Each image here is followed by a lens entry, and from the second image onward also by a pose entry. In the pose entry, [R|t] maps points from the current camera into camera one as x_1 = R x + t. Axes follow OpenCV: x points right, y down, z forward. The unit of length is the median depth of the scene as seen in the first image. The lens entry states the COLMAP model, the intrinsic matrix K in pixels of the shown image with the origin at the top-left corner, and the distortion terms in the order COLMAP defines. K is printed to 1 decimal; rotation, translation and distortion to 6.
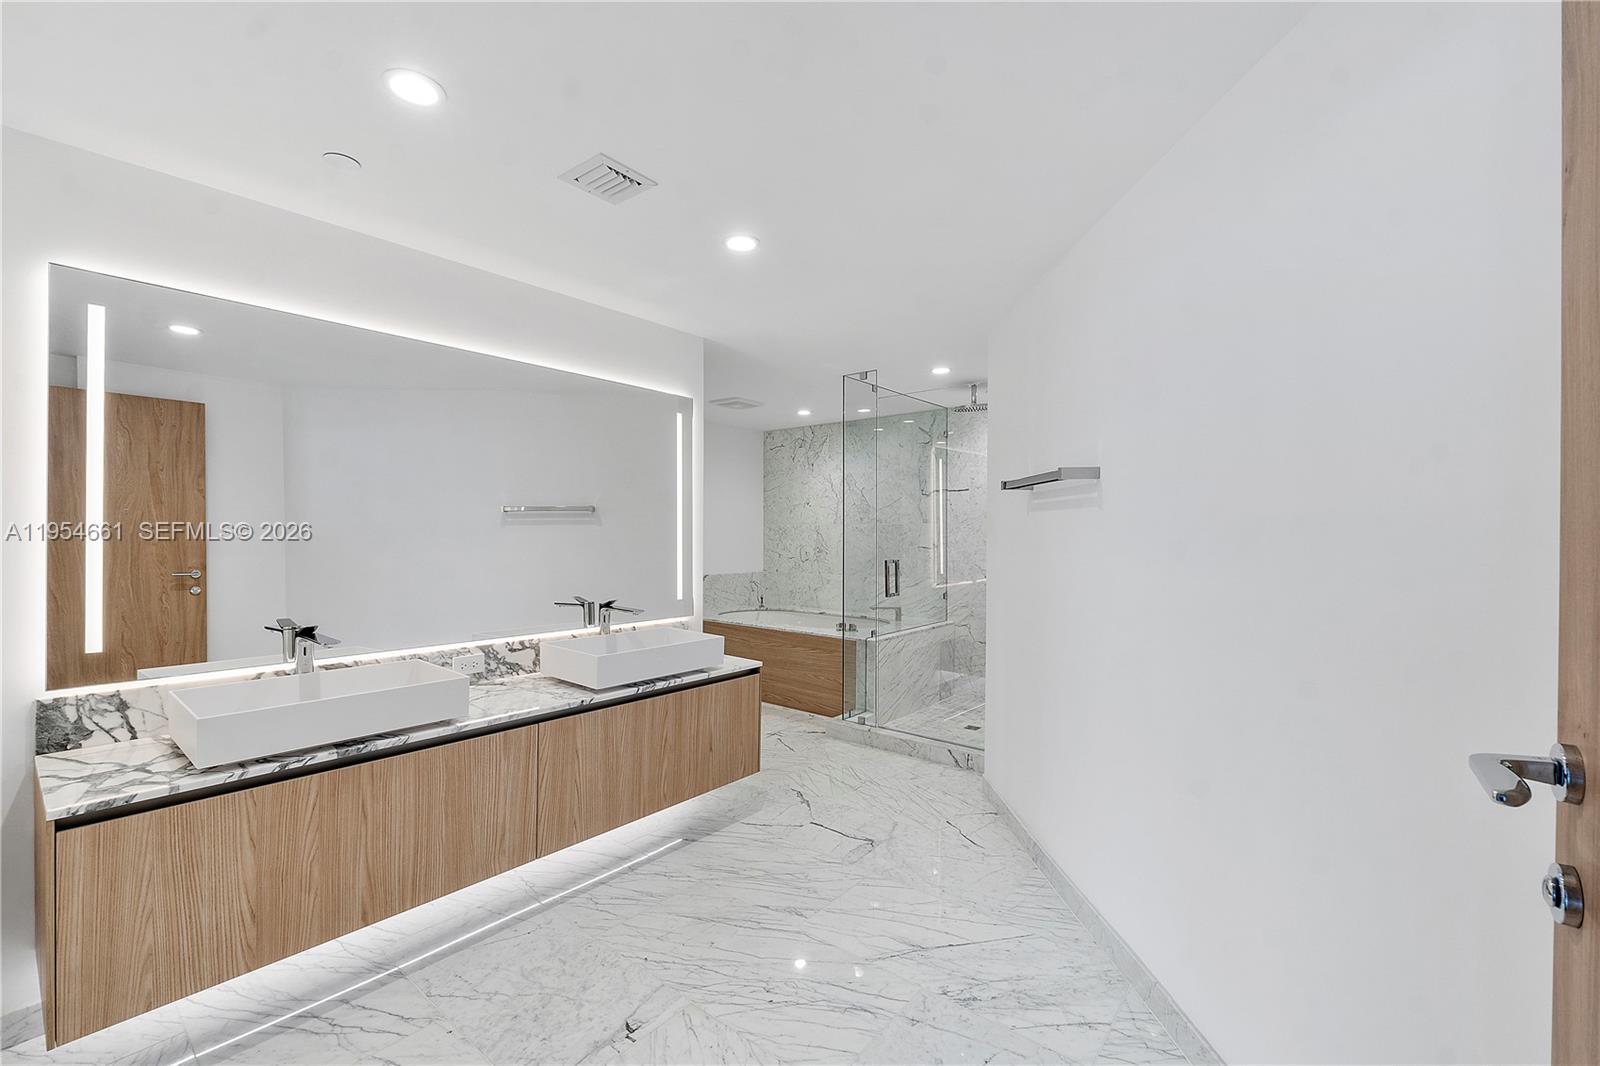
lens RADIAL K [[676.8, 0, 805.5], [0, 676.8, 534.4], [0, 0, 1]] dist [-0.002852, -0.001473]
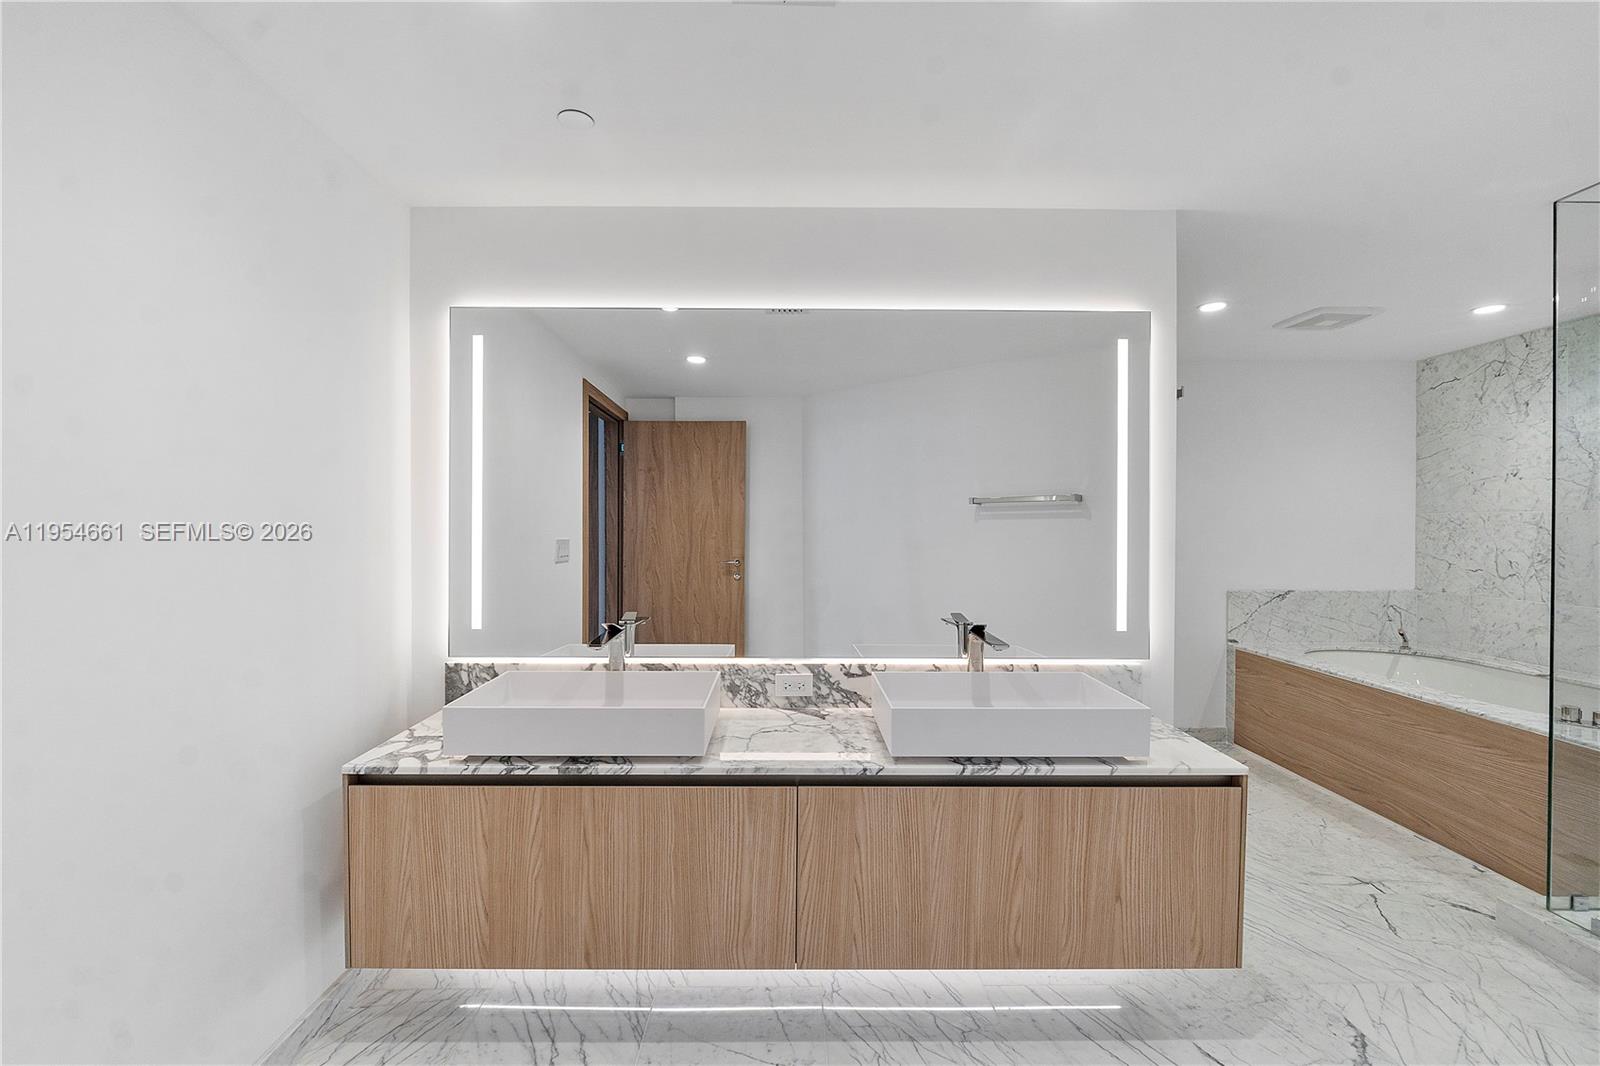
lens RADIAL K [[676.8, 0, 795.6], [0, 676.8, 533.4], [0, 0, 1]] dist [-0.002852, -0.001473]
pose [[0.629364, 0.003497, -0.777103, 0.146816], [0.000192, 0.999989, 0.004655, 0.000730], [0.777110, -0.003079, 0.629357, 0.451658]]
